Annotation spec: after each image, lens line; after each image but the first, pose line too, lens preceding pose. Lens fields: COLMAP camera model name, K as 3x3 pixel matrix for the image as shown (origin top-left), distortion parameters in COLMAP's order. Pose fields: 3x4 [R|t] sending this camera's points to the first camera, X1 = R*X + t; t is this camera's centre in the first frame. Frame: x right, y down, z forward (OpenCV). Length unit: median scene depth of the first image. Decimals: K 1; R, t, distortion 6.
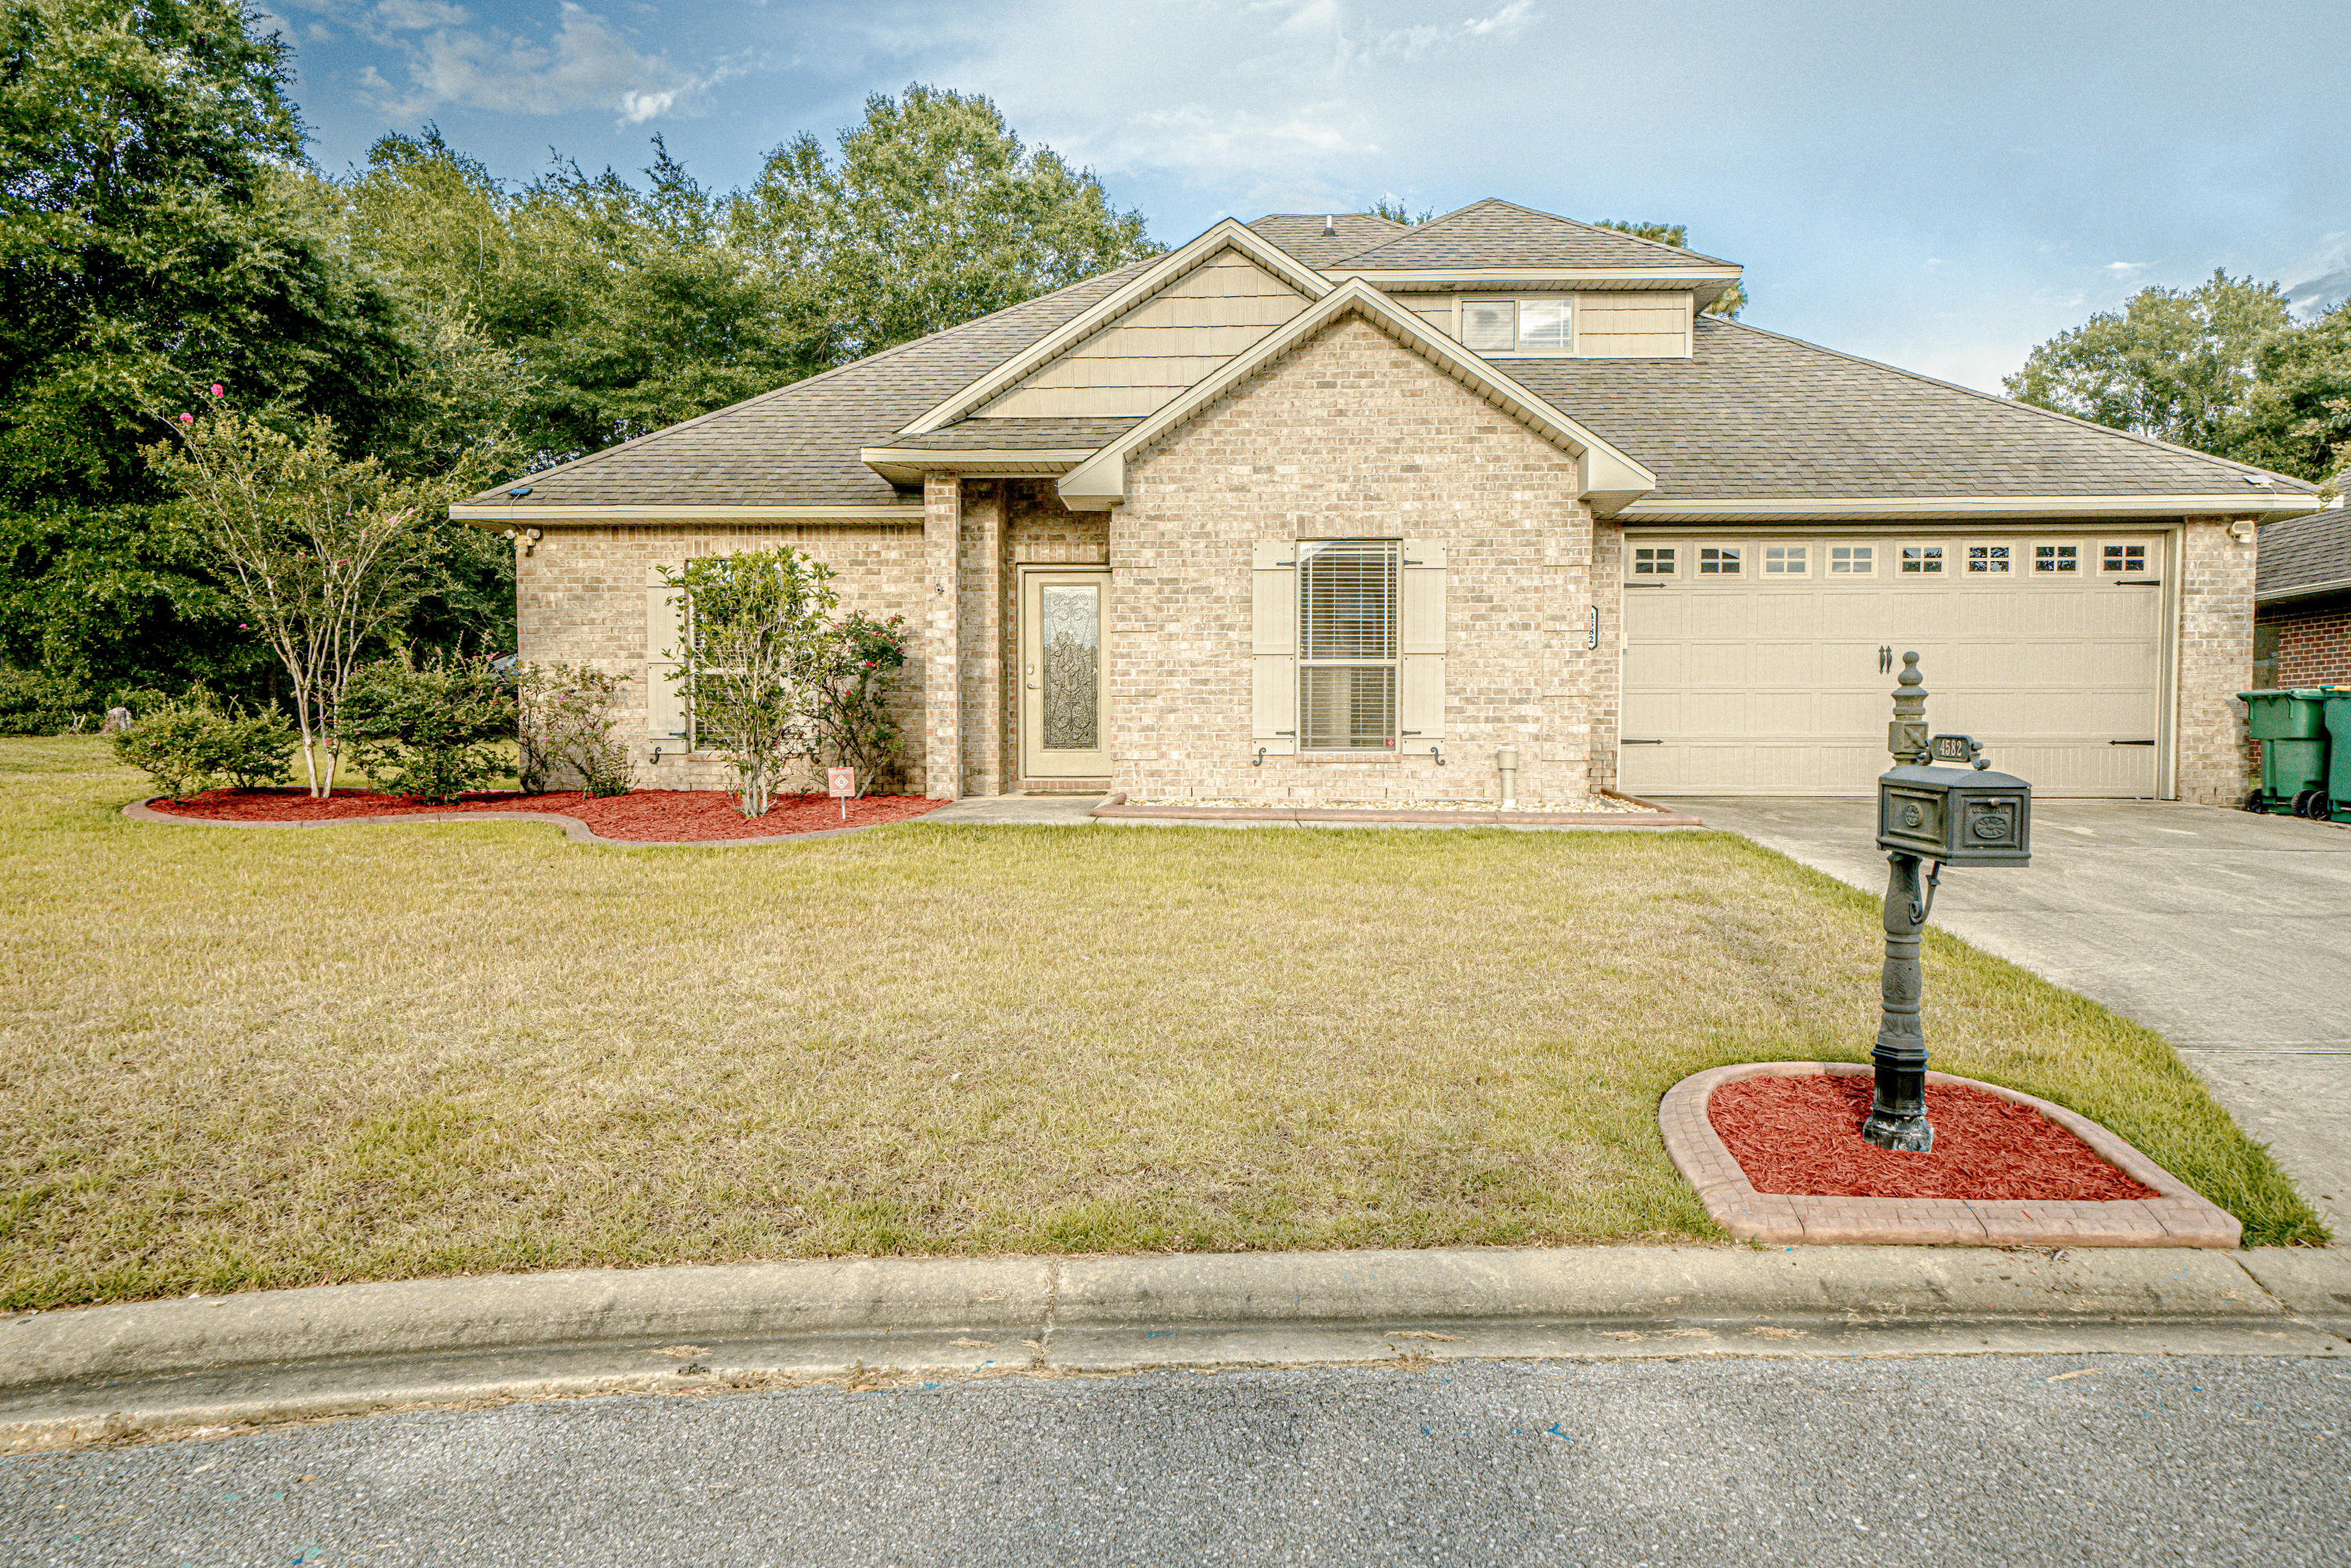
lens RADIAL K [[1575.9, 0, 1175.5], [0, 1575.9, 784.0], [0, 0, 1]] dist [0.031556, -0.000507]
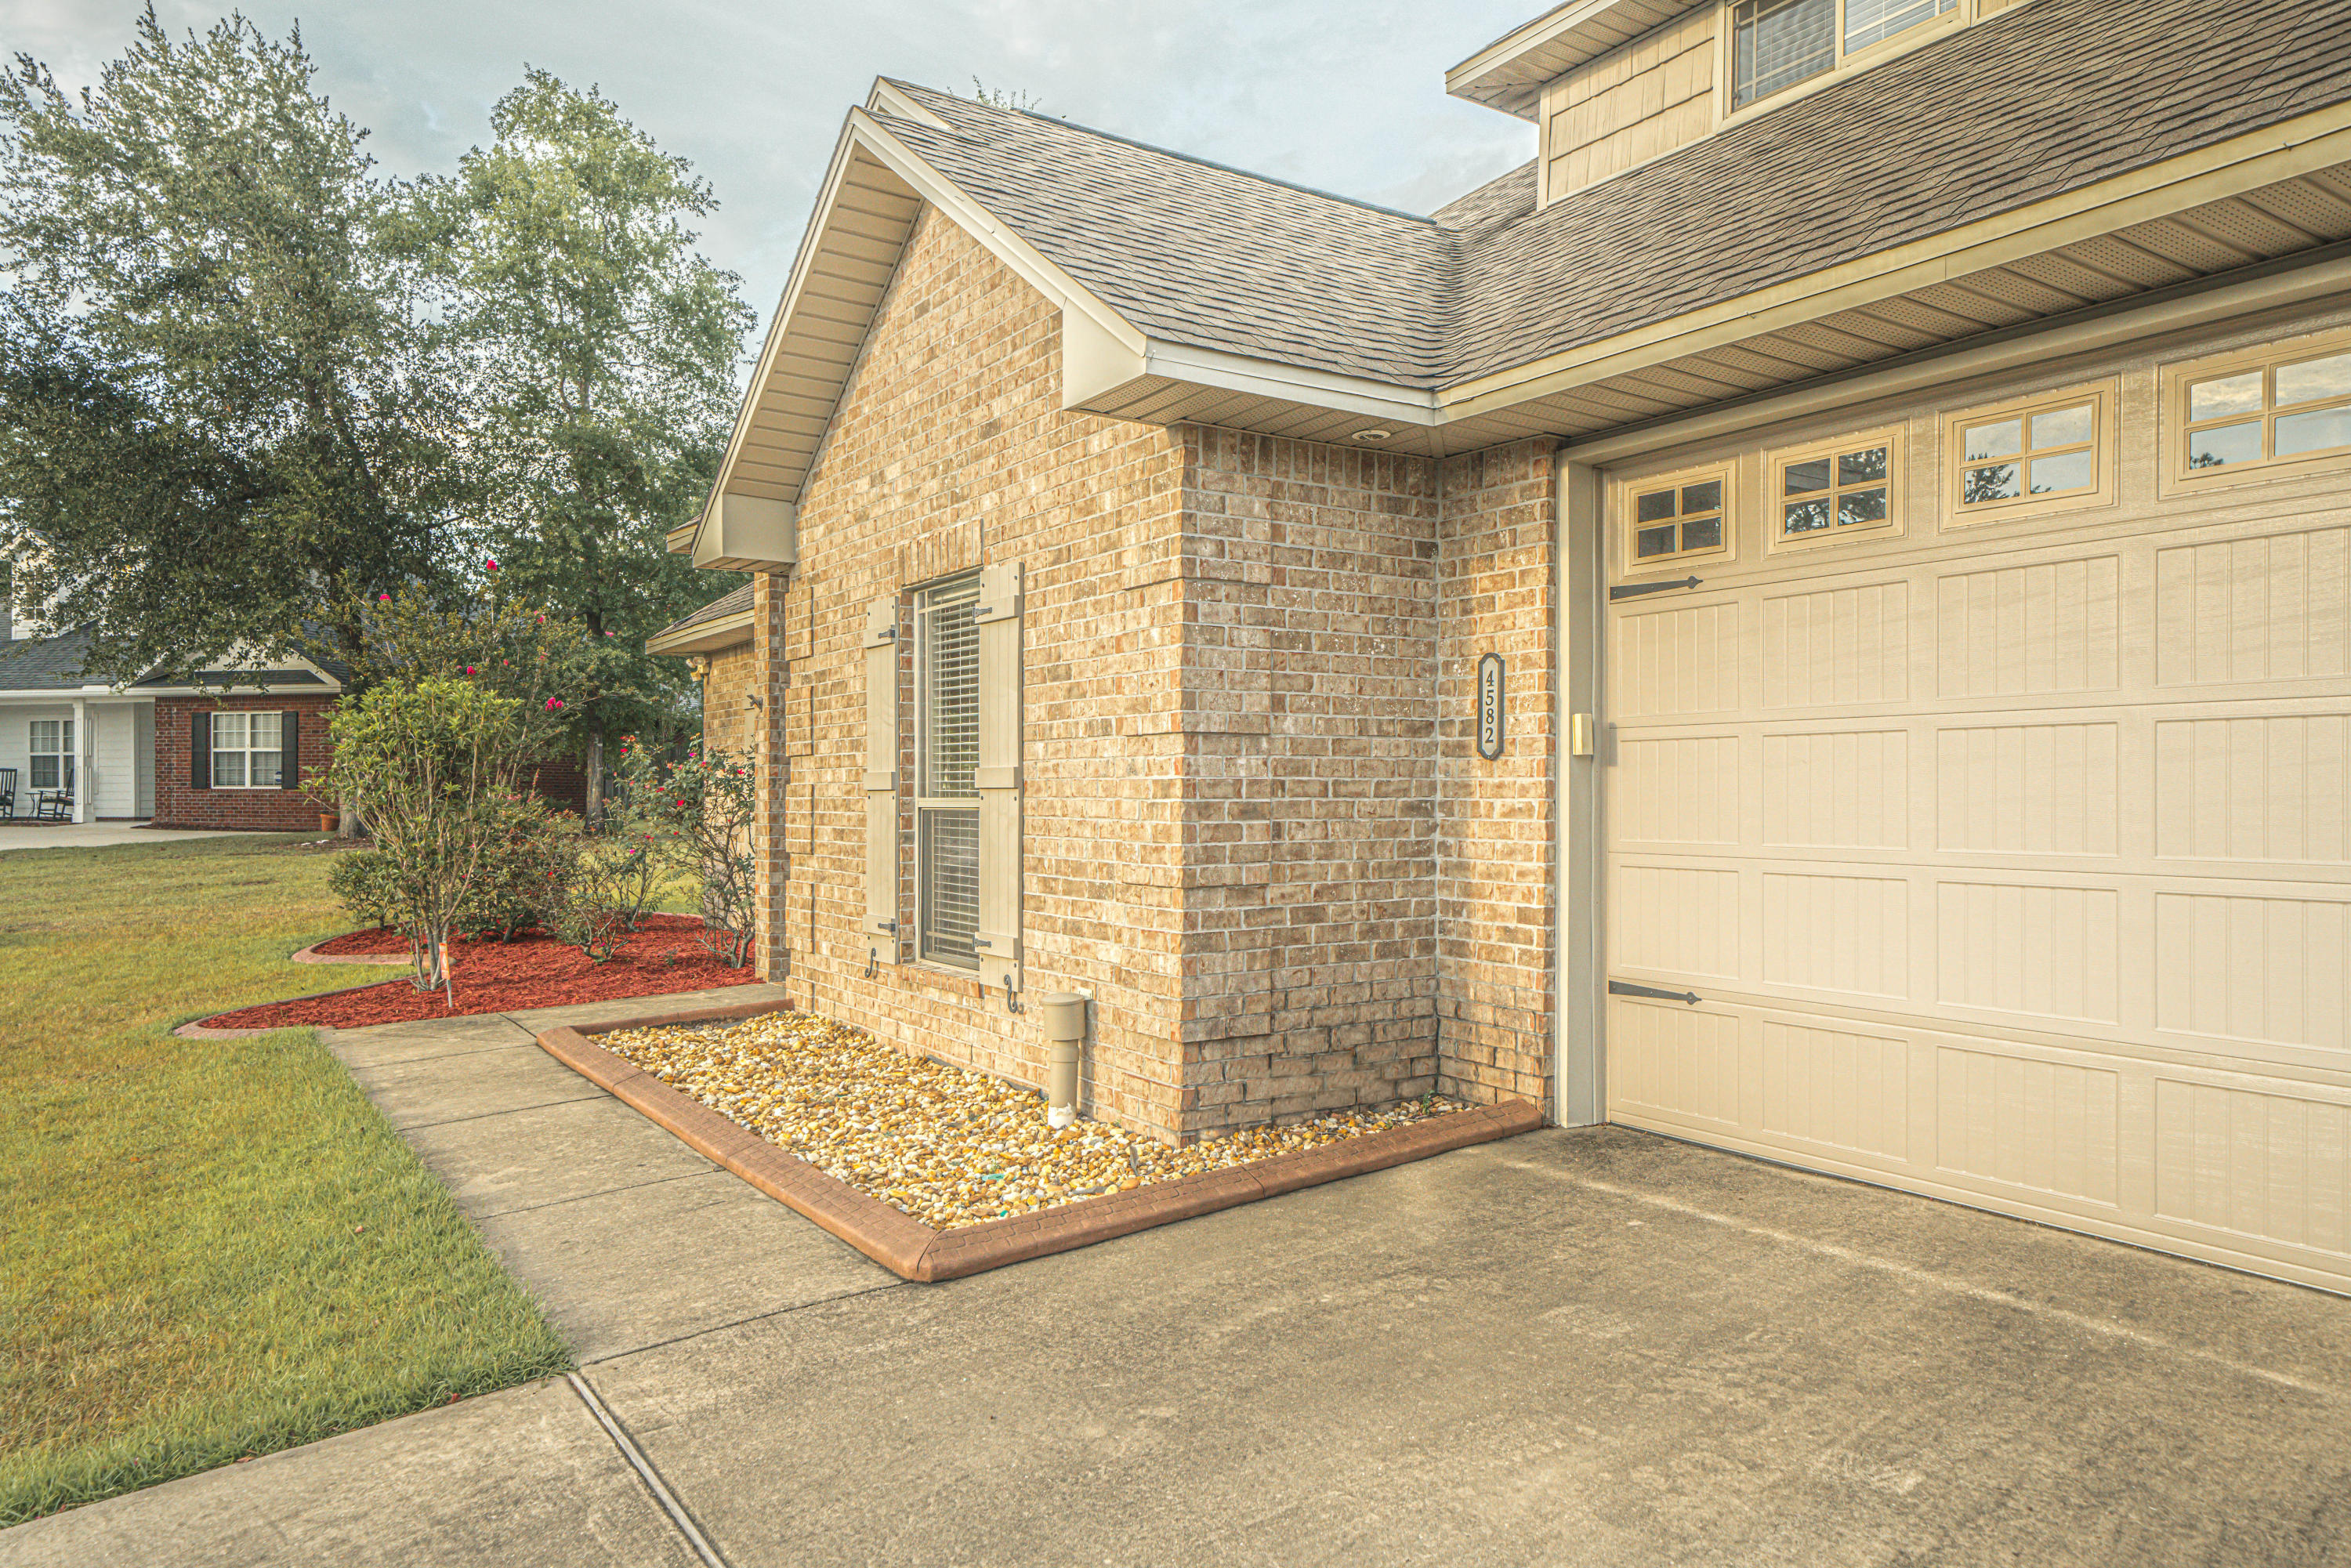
lens RADIAL K [[1575.9, 0, 1175.5], [0, 1575.9, 784.0], [0, 0, 1]] dist [0.031556, -0.000507]
pose [[0.567035, -0.008121, -0.823654, 0.603639], [-0.020456, 0.999504, -0.023937, -0.072872], [0.823440, 0.030422, 0.566588, 0.758198]]
